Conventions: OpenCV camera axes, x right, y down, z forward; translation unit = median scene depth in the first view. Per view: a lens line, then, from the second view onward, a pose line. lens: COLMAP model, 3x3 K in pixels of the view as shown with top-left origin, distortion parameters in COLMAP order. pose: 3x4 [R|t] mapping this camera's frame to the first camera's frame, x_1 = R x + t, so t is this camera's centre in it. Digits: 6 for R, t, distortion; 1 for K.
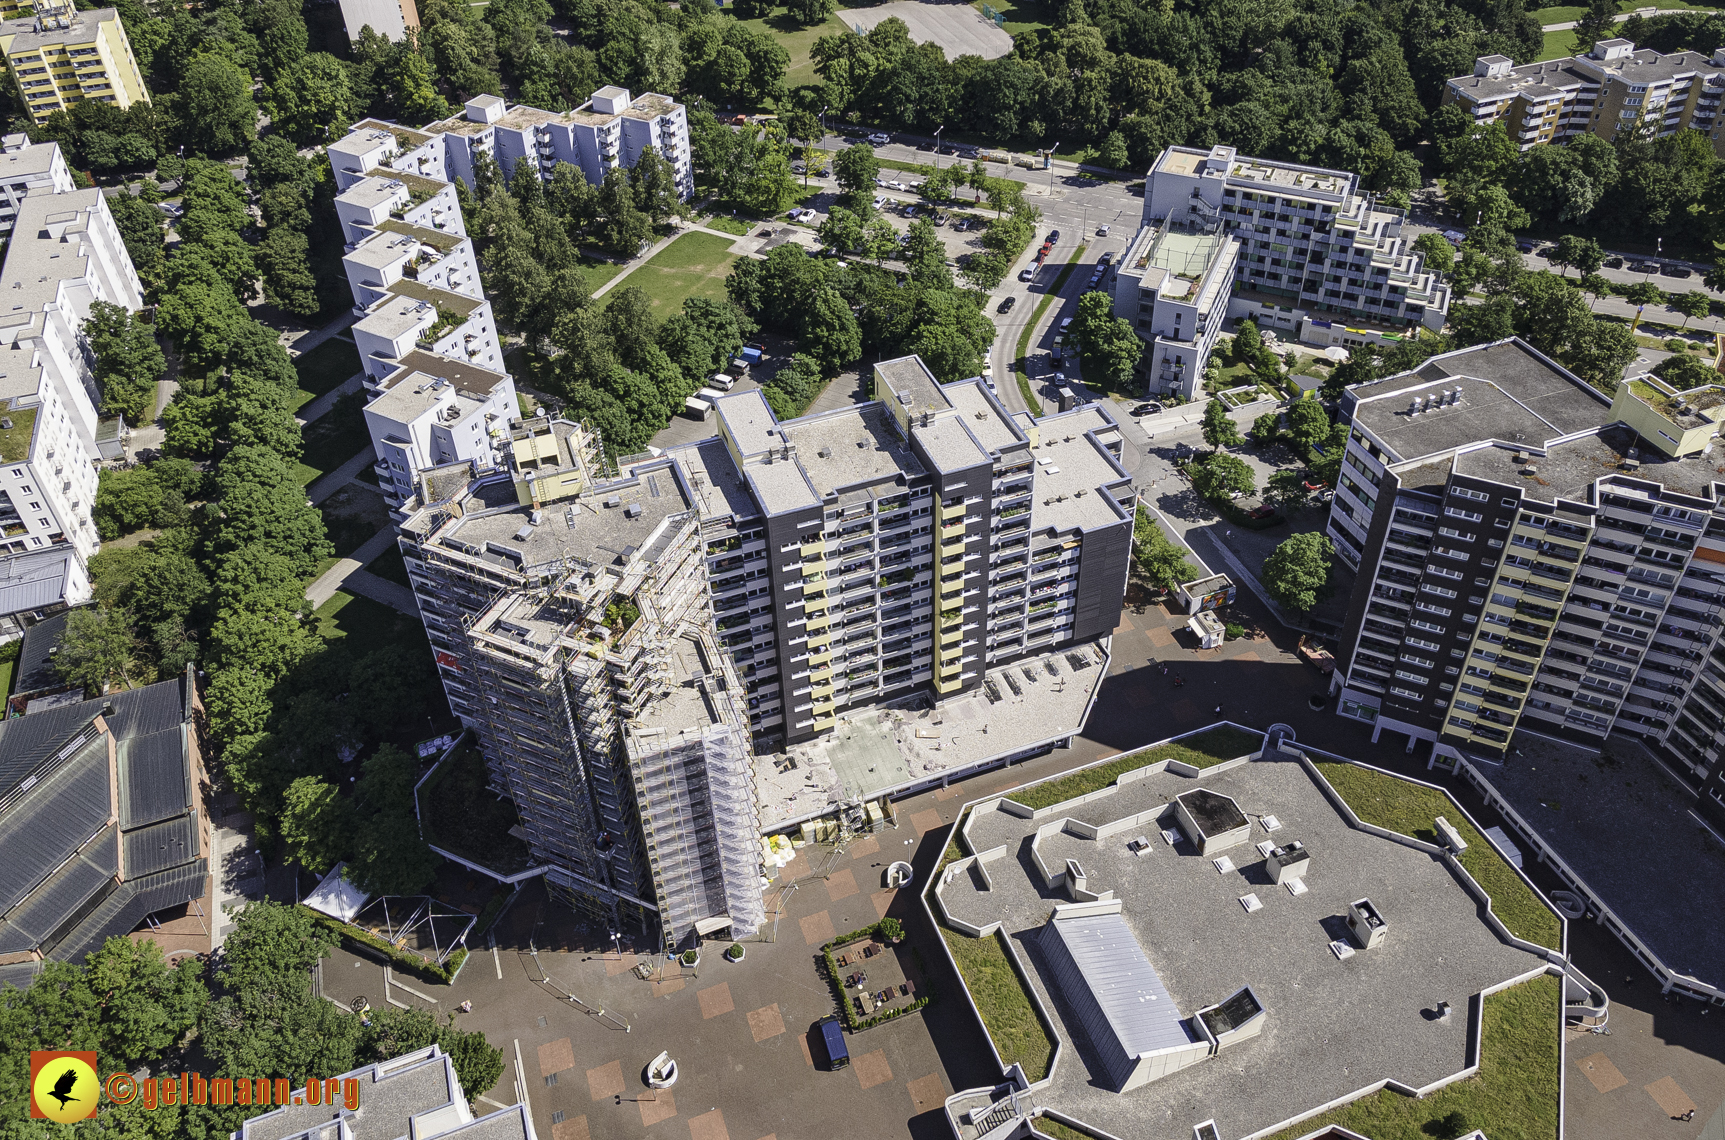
lens RADIAL K [[1277.7, 0, 865.8], [0, 1277.7, 492.6], [0, 0, 1]] dist [0.038219, 0.022953]
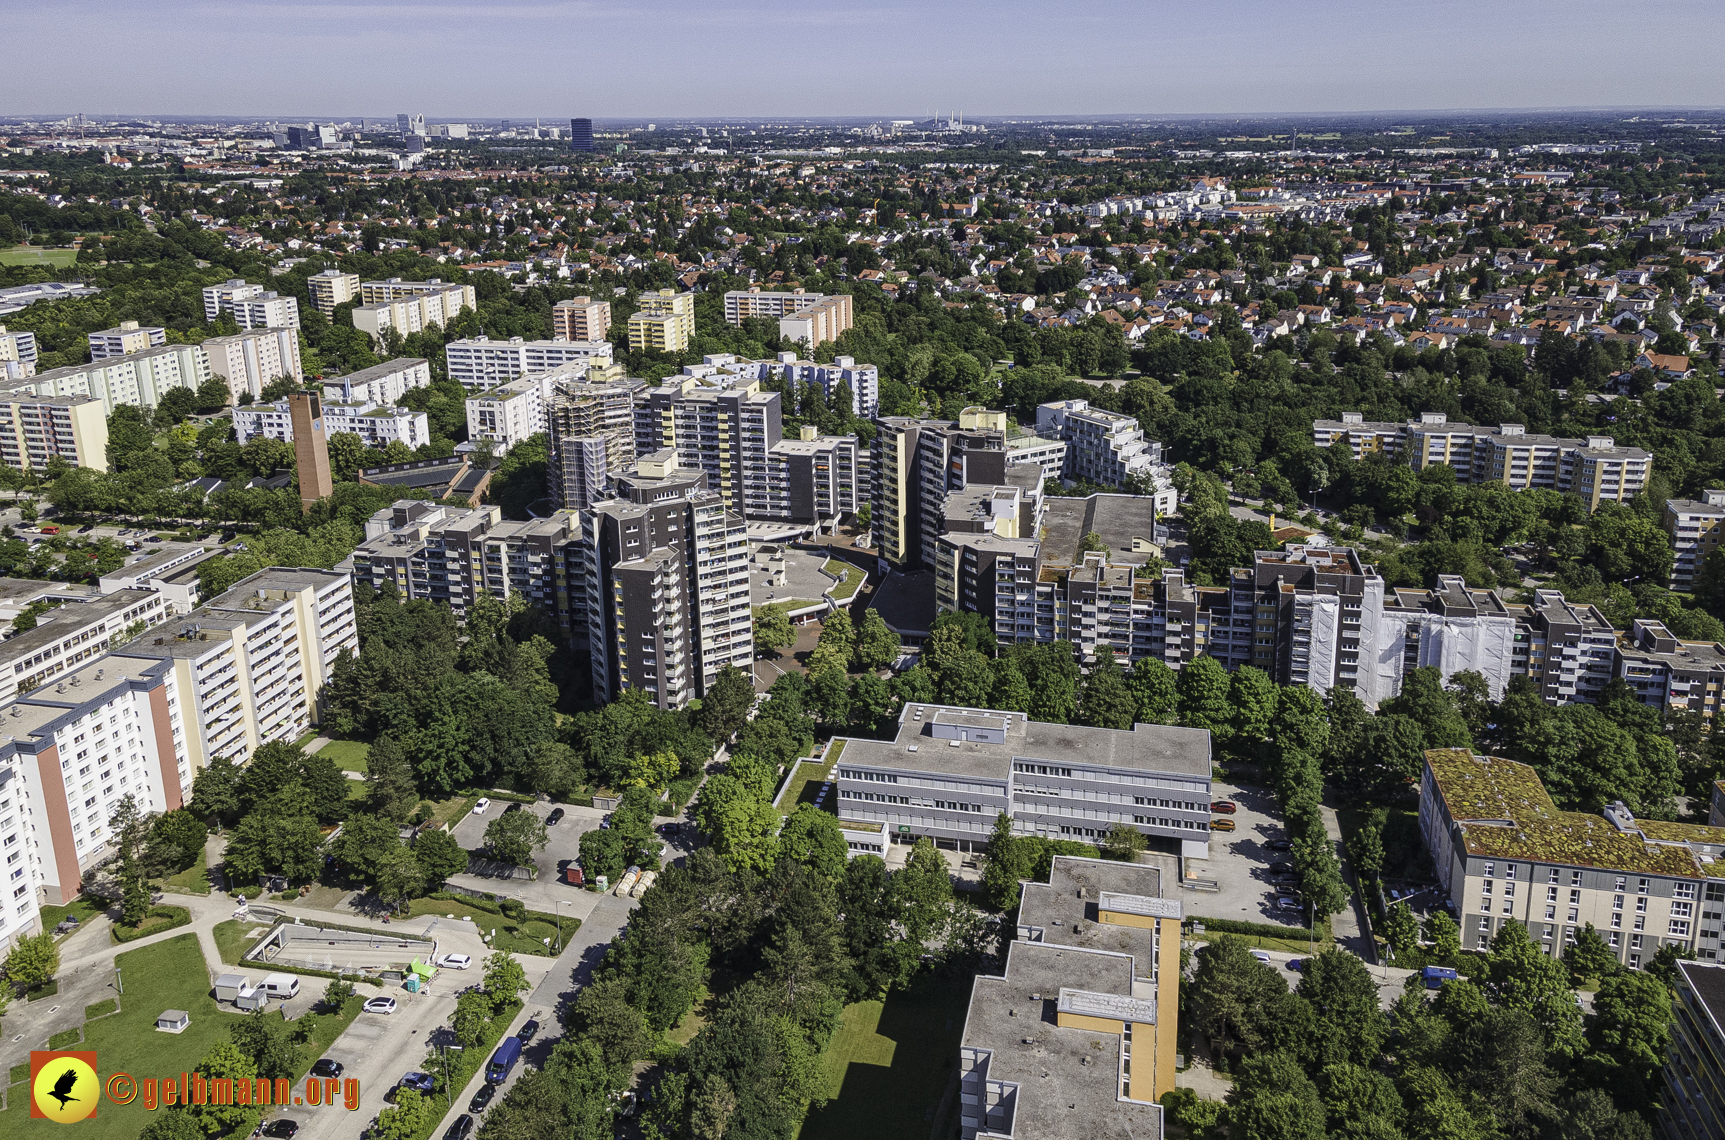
lens RADIAL K [[1299.7, 0, 868.2], [0, 1299.7, 492.0], [0, 0, 1]] dist [0.030666, 0.025994]
pose [[0.840927, 0.162274, -0.516246, 1.067571], [-0.346445, 0.894292, -0.283226, 0.499121], [0.415714, 0.417023, 0.808253, -0.575432]]
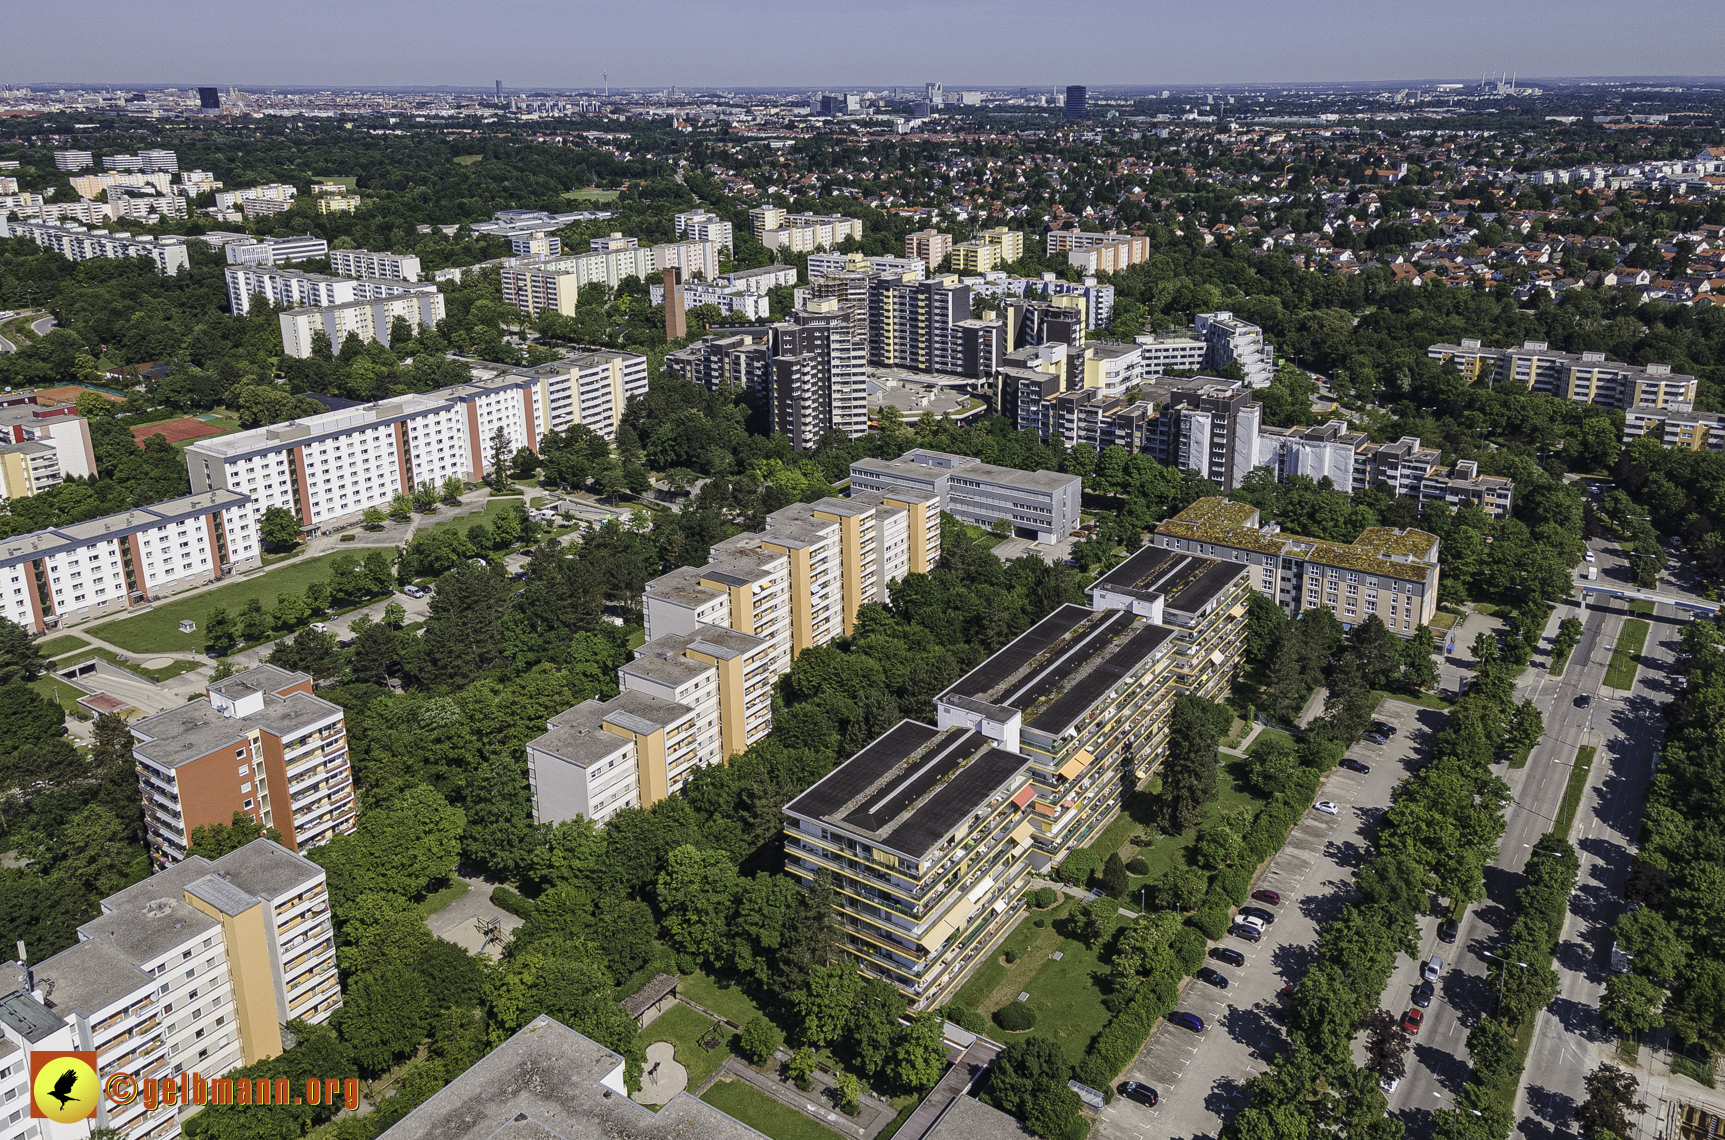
lens RADIAL K [[1299.7, 0, 874.6], [0, 1299.7, 470.3], [0, 0, 1]] dist [0.030666, 0.025994]
pose [[0.582475, 0.244042, -0.775349, 1.905317], [-0.514044, 0.849498, -0.118791, 0.602252], [0.629668, 0.467757, 0.620260, -0.731293]]
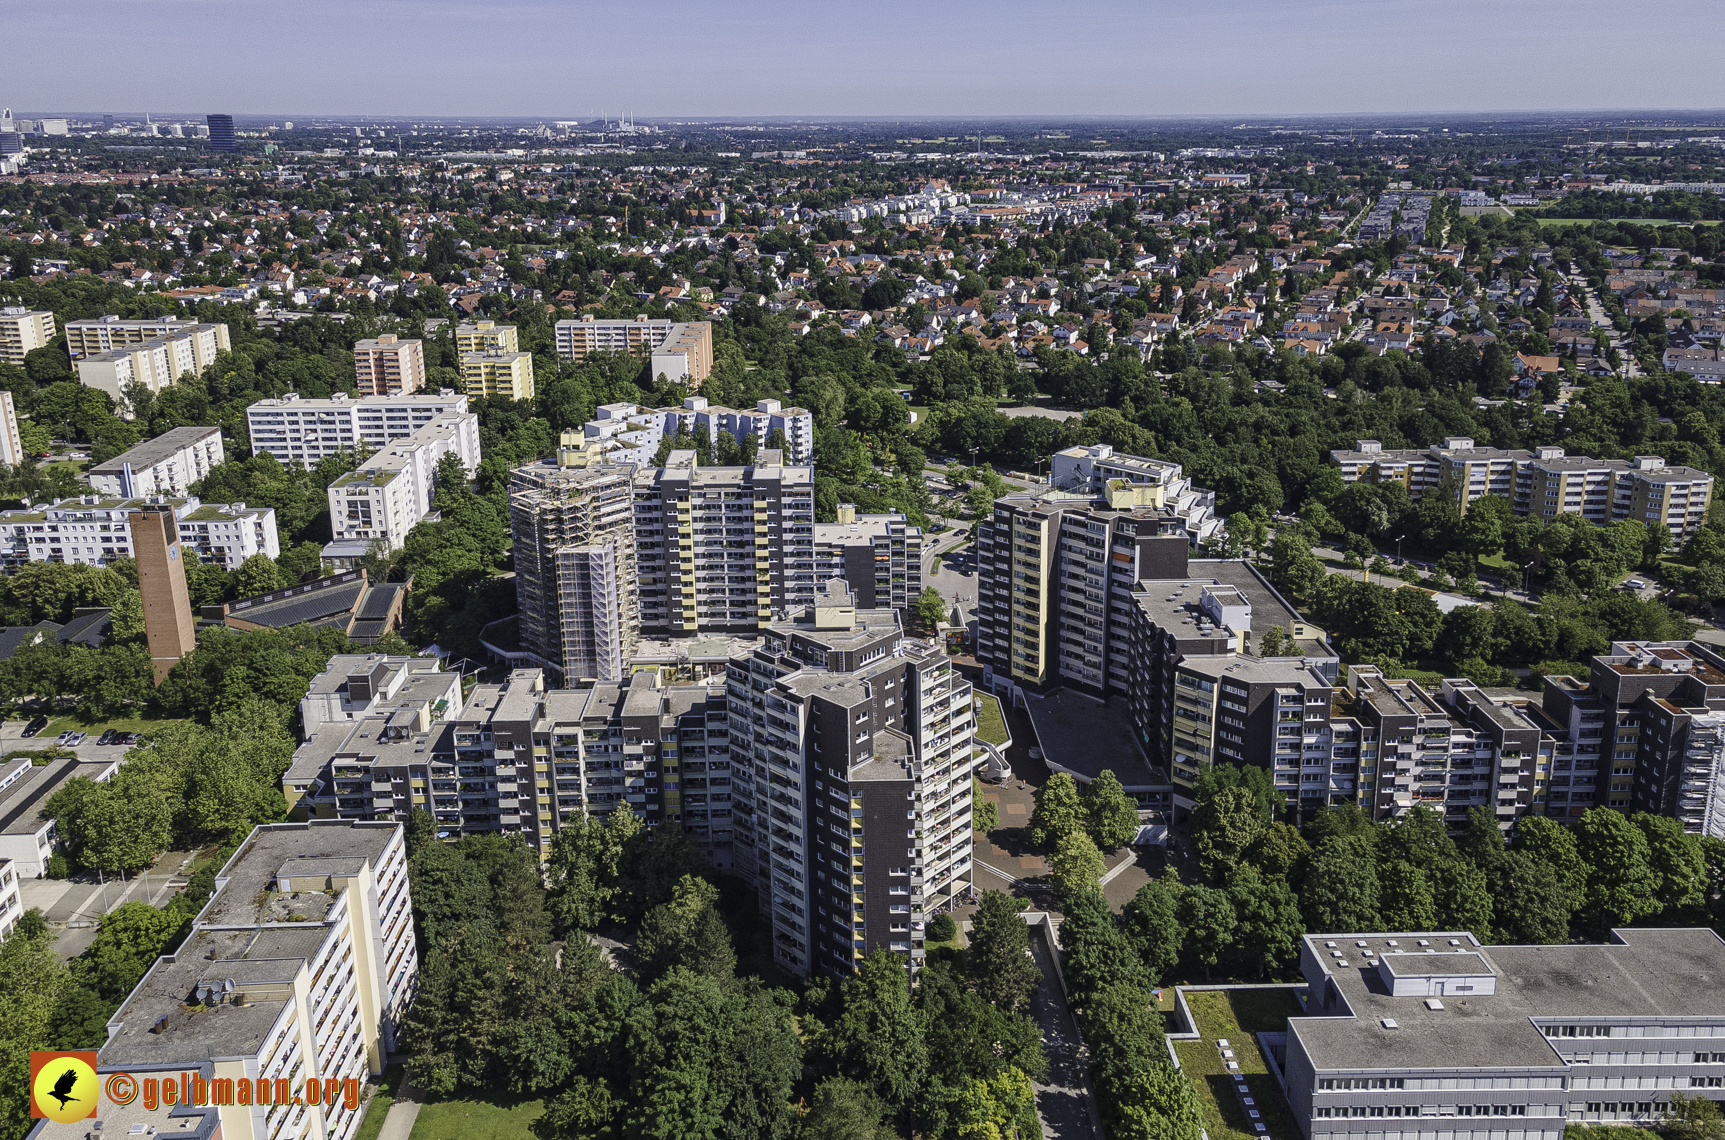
lens RADIAL K [[1299.7, 0, 871.7], [0, 1299.7, 504.5], [0, 0, 1]] dist [0.030666, 0.025994]
pose [[0.948359, 0.104242, -0.299580, 0.530555], [-0.209071, 0.915692, -0.343217, 0.425289], [0.238545, 0.388126, 0.890199, -0.467574]]
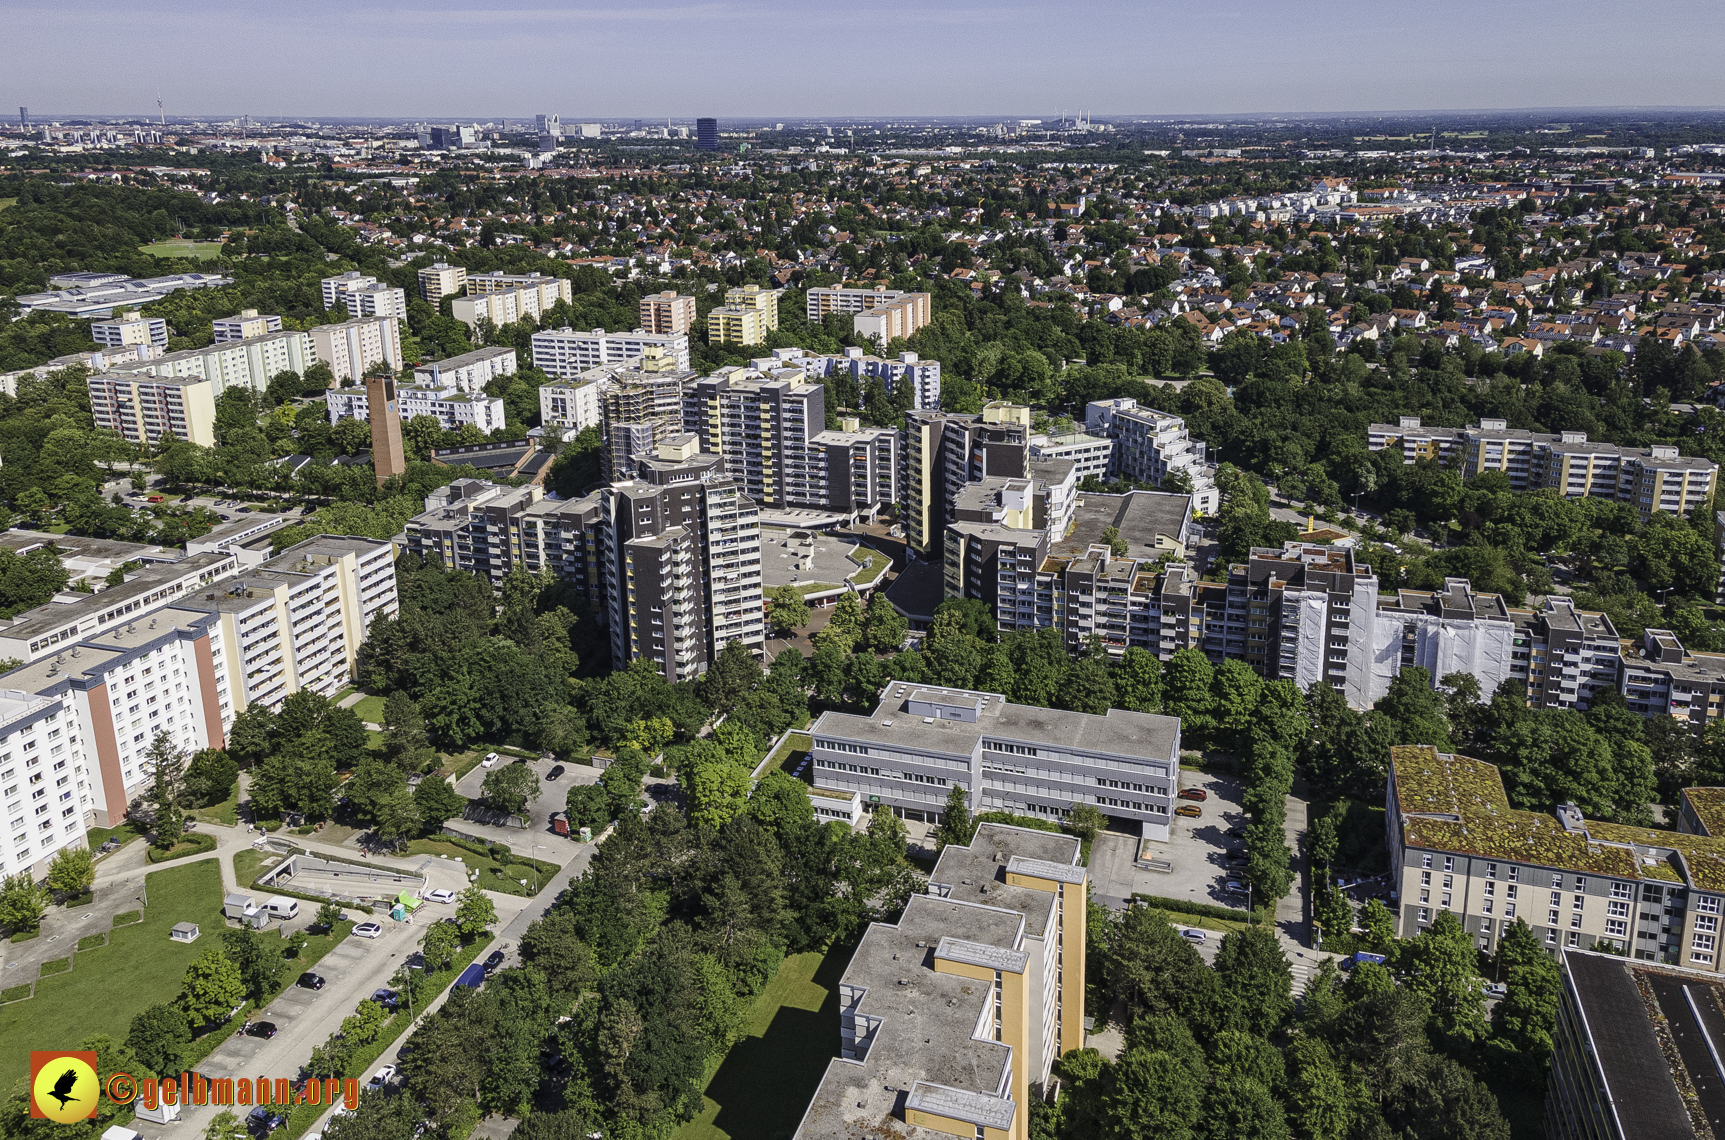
lens RADIAL K [[1299.7, 0, 868.1], [0, 1299.7, 491.2], [0, 0, 1]] dist [0.030666, 0.025994]
pose [[0.785933, 0.183896, -0.590332, 1.182674], [-0.394447, 0.884355, -0.249655, 0.482408], [0.476153, 0.429067, 0.767581, -0.559695]]
